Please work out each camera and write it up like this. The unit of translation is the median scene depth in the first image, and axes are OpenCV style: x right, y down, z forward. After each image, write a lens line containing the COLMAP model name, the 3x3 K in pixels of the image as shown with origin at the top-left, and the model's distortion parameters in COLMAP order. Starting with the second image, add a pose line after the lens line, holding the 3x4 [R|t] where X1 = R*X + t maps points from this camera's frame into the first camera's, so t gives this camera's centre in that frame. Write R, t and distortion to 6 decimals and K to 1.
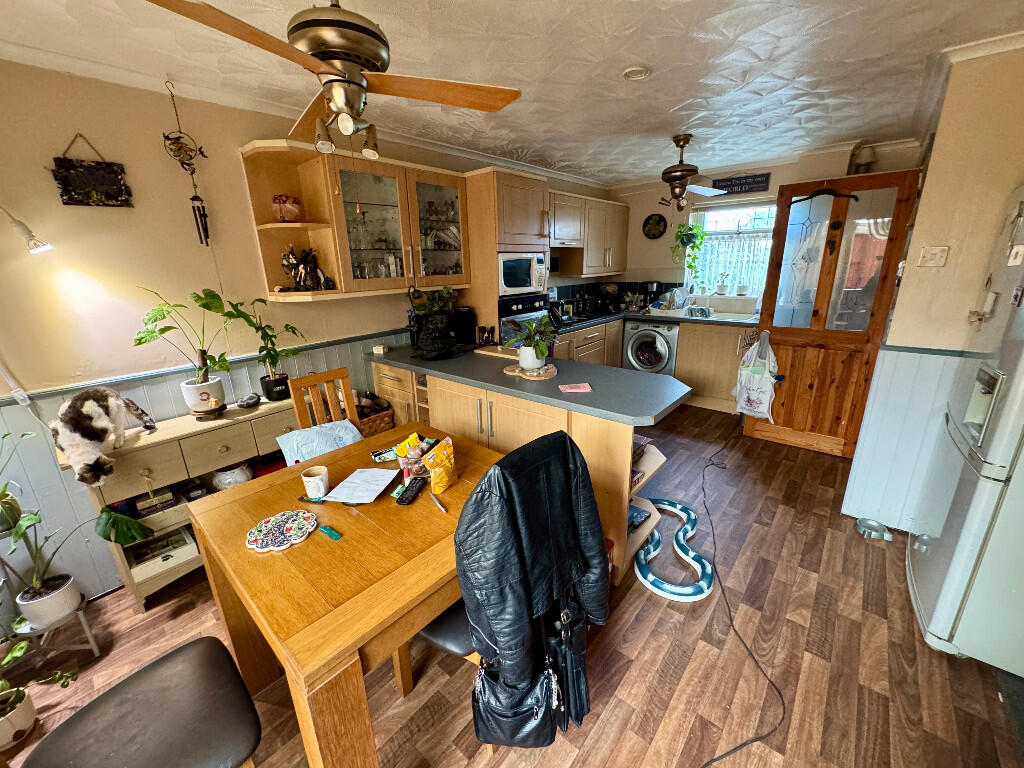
lens RADIAL K [[408.9, 0, 512.7], [0, 408.9, 383.7], [0, 0, 1]] dist [-0.003650, 0.000162]
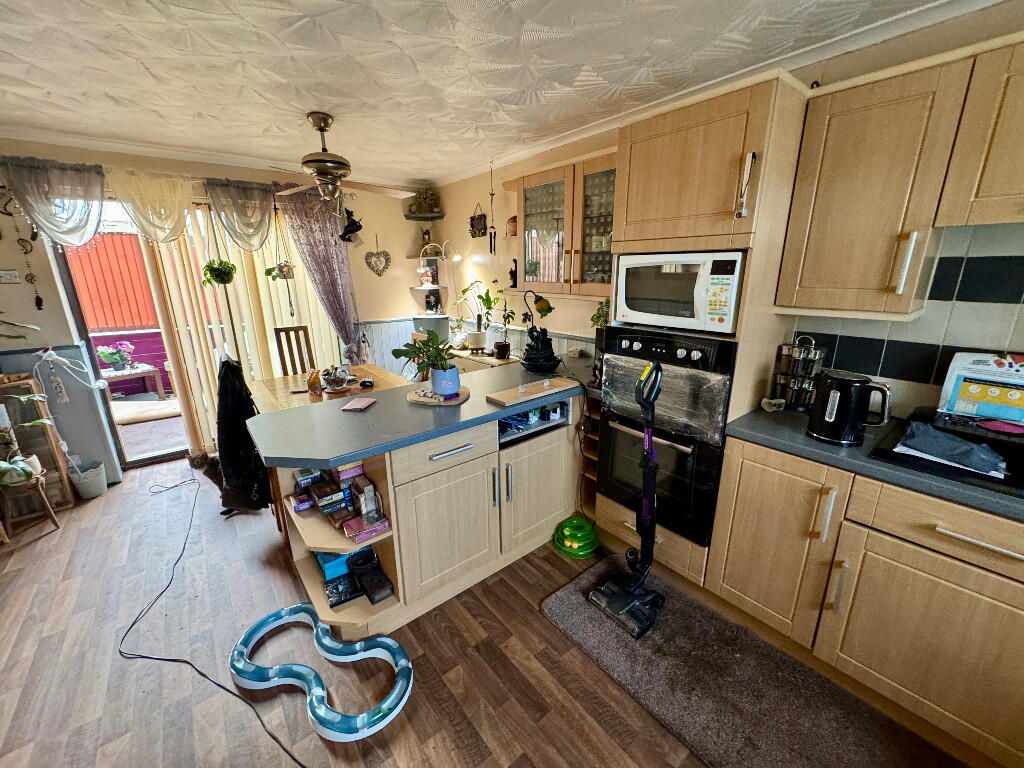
lens RADIAL K [[408.9, 0, 512.5], [0, 408.9, 383.2], [0, 0, 1]] dist [-0.003650, 0.000162]
pose [[-0.184661, 0.286934, -0.939984, 0.600835], [-0.272496, 0.903986, 0.329478, -0.277272], [0.944270, 0.316984, -0.088743, 0.879366]]
